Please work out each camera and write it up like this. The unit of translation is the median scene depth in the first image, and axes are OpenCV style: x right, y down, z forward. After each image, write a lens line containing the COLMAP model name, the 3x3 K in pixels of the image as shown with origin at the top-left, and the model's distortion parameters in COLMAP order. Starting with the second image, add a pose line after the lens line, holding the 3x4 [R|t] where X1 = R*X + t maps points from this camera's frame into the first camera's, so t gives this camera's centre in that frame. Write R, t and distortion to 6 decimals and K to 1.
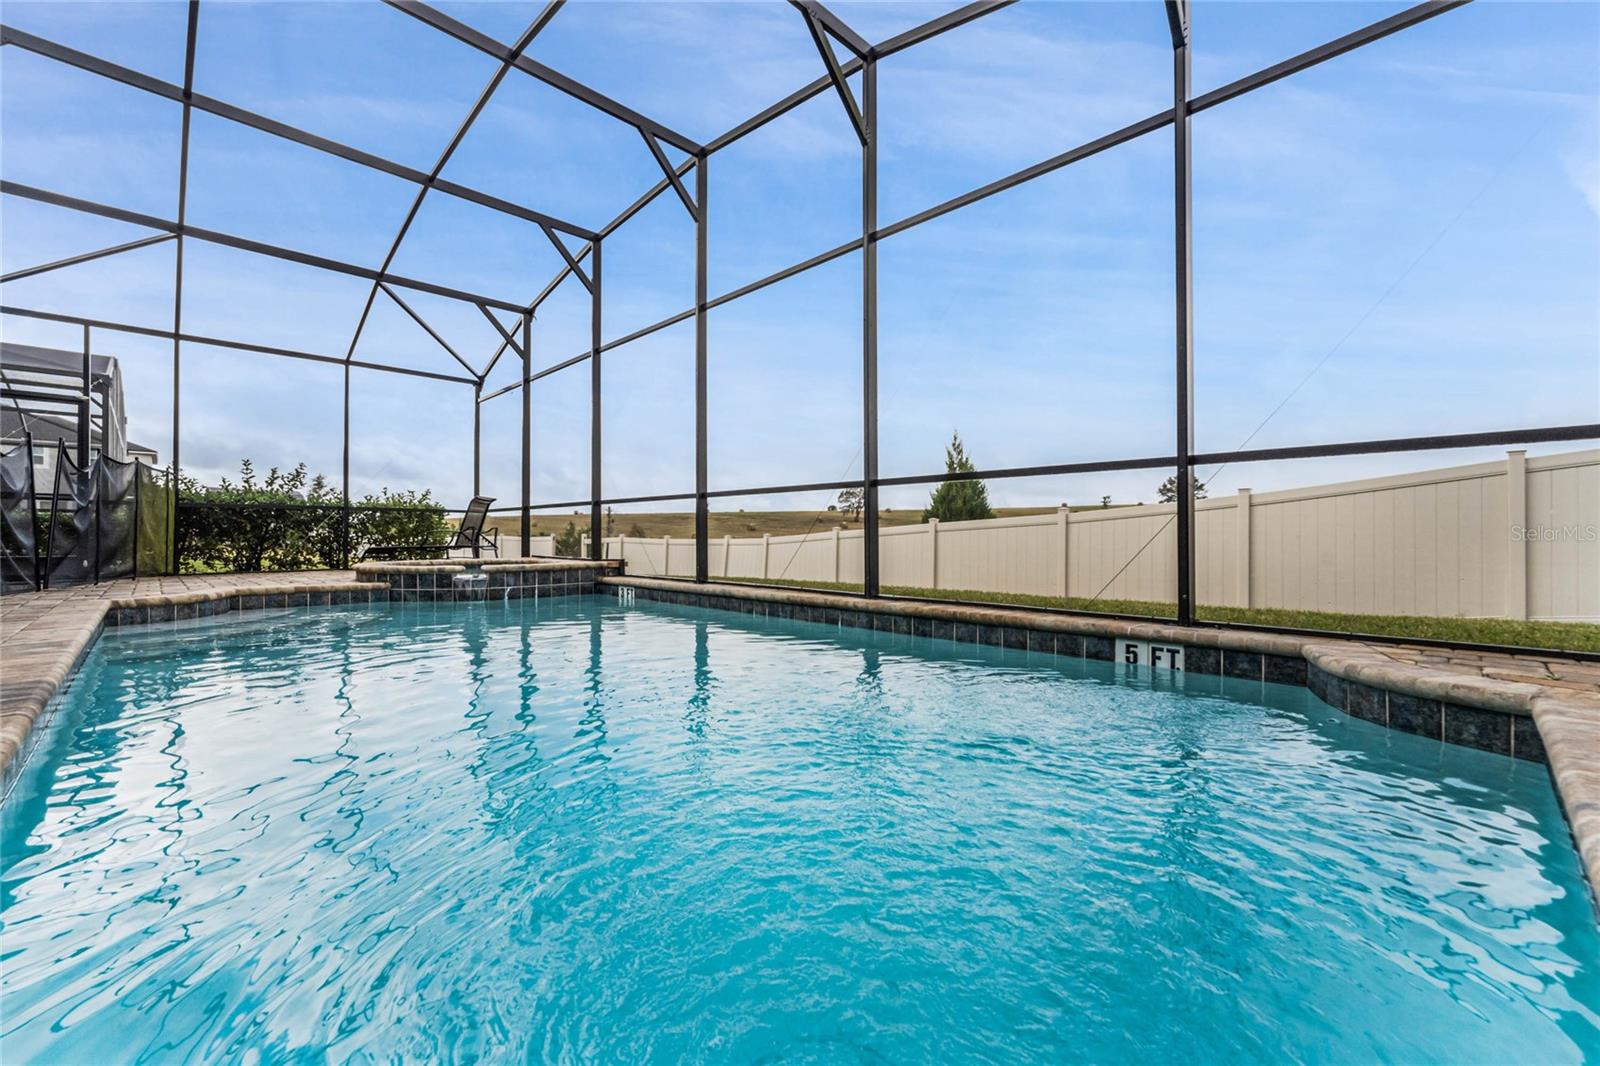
lens RADIAL K [[647.6, 0, 800.0], [0, 647.6, 533.0], [0, 0, 1]] dist [0.000382, 0.000049]
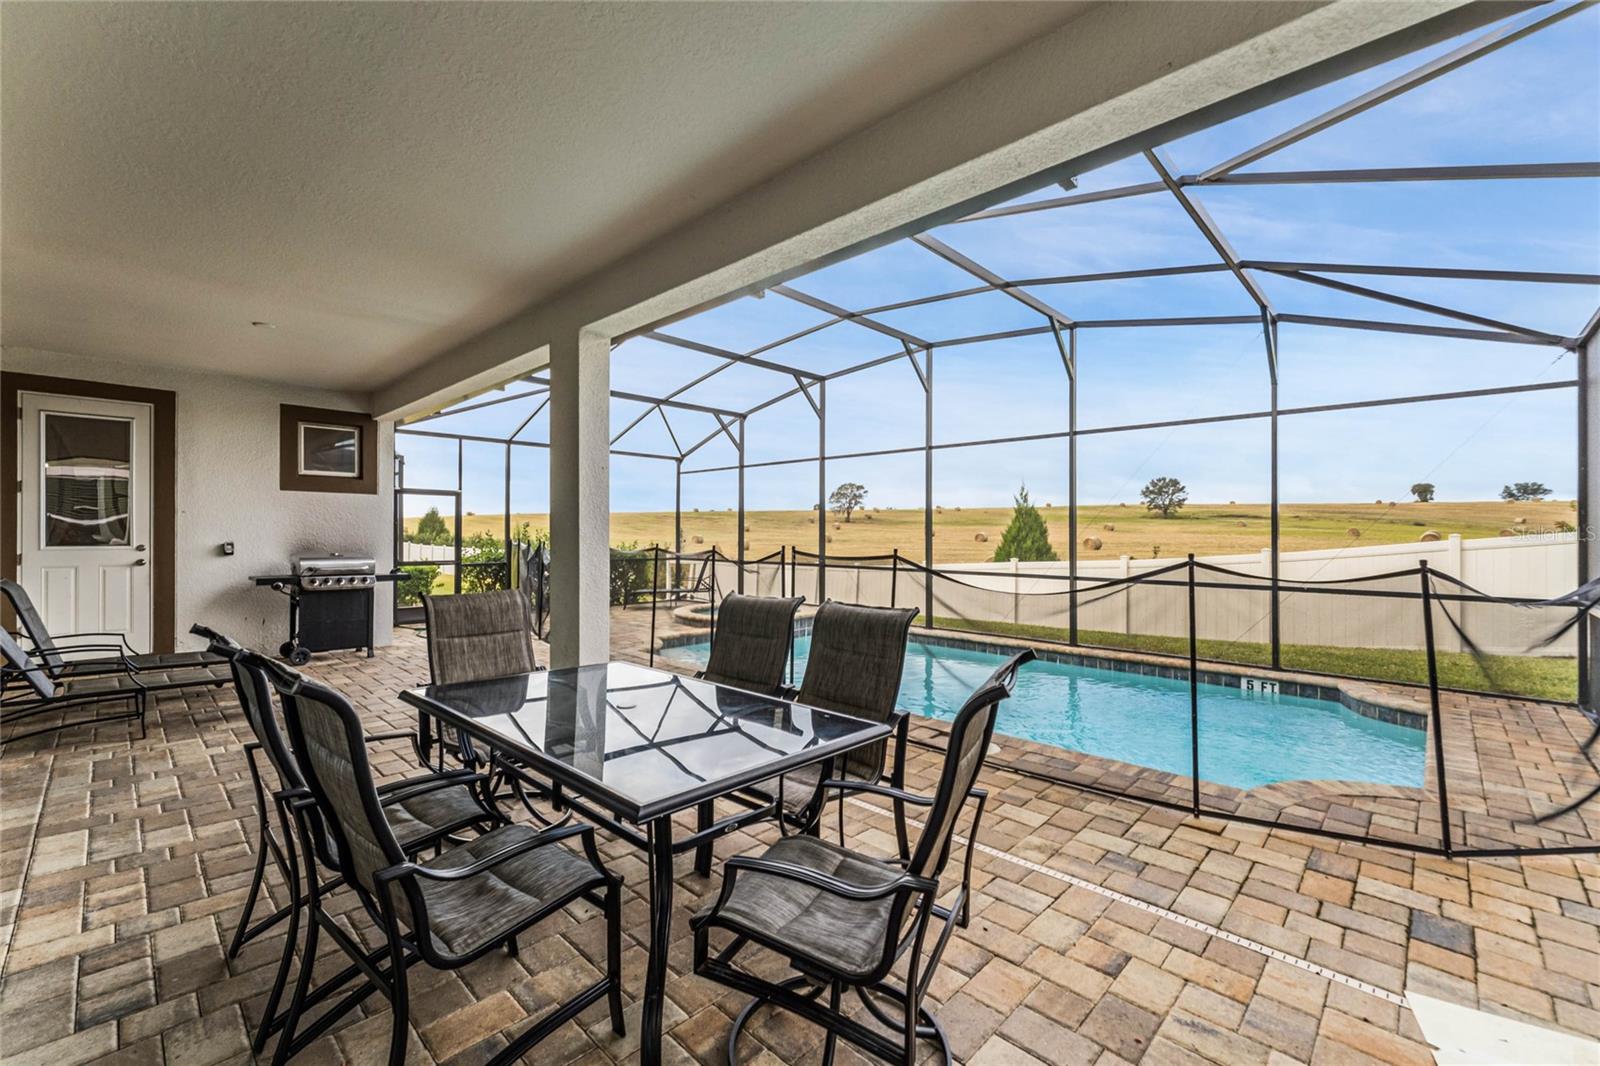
lens RADIAL K [[647.7, 0, 800.0], [0, 647.7, 533.0], [0, 0, 1]] dist [0.001448, 0.000299]
pose [[0.999683, 0.001800, 0.025103, -0.927420], [-0.001891, 0.999992, 0.003575, -0.286471], [-0.025096, -0.003621, 0.999678, -0.969105]]
